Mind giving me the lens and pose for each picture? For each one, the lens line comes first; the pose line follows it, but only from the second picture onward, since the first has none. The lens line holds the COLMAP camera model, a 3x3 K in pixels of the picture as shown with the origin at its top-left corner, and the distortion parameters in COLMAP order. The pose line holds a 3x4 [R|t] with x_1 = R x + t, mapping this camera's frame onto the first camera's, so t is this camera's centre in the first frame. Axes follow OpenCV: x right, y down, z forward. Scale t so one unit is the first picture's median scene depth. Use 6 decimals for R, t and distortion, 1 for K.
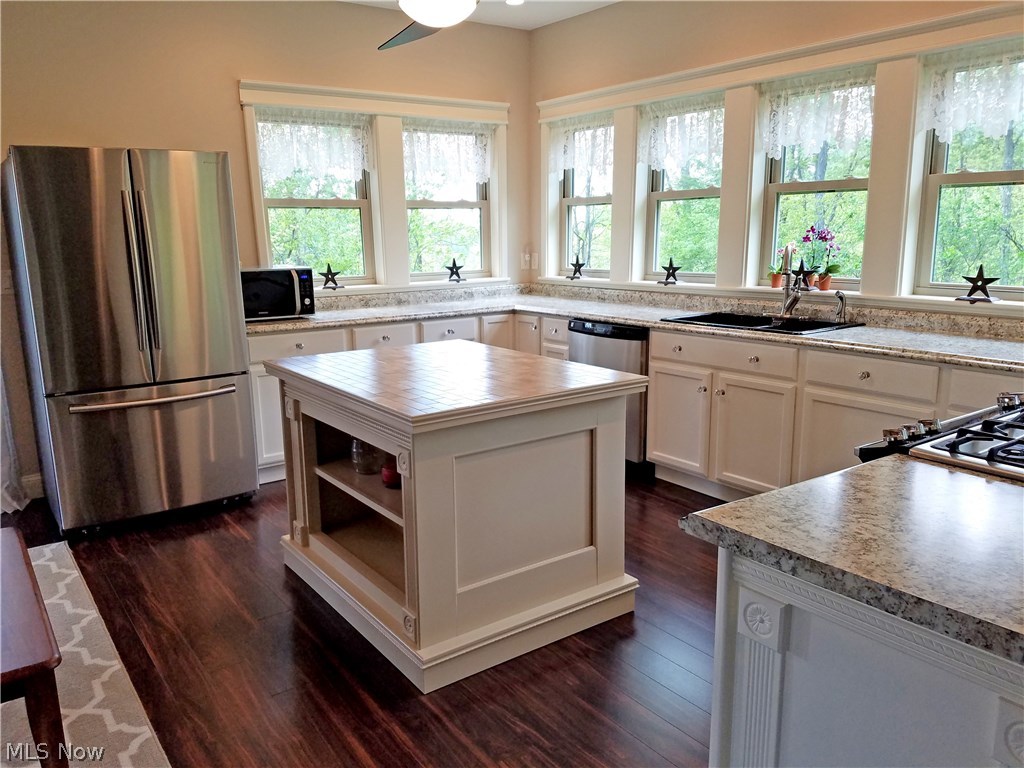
lens RADIAL K [[781.4, 0, 502.9], [0, 781.4, 388.9], [0, 0, 1]] dist [0.165477, -0.231645]
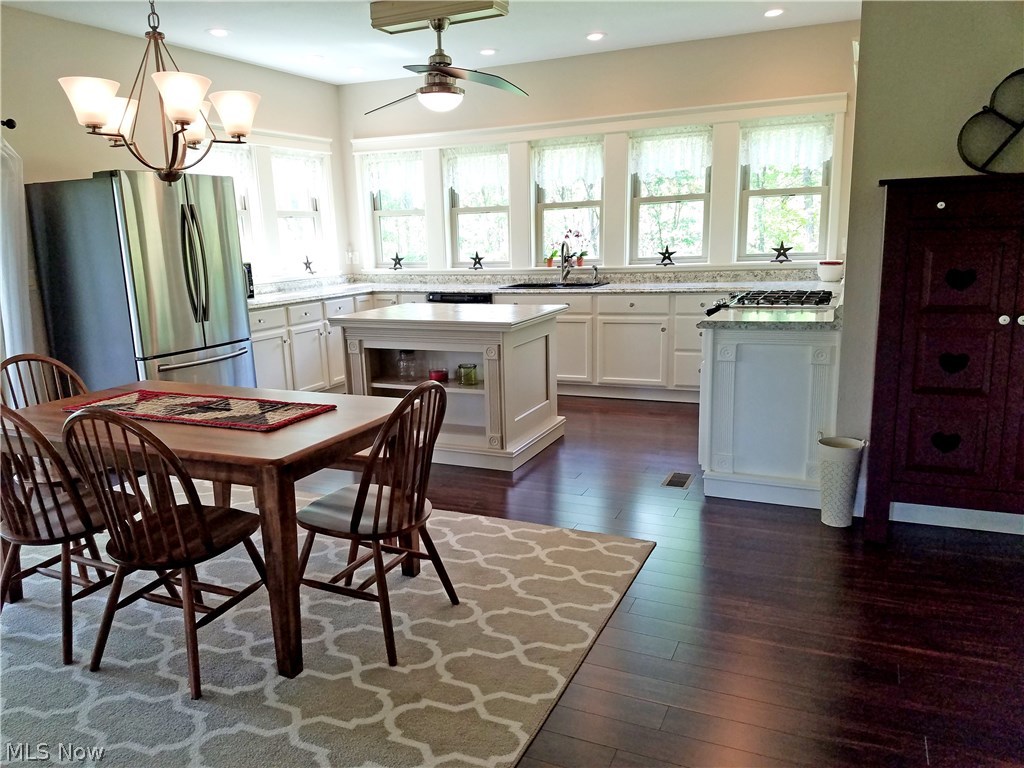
lens RADIAL K [[754.0, 0, 512.0], [0, 754.0, 384.0], [0, 0, 1]] dist [0.280790, -0.196982]
pose [[0.856477, -0.113880, 0.503466, -0.586684], [0.123170, 0.992274, 0.014913, 0.087065], [-0.501274, 0.049239, 0.863886, -0.337601]]
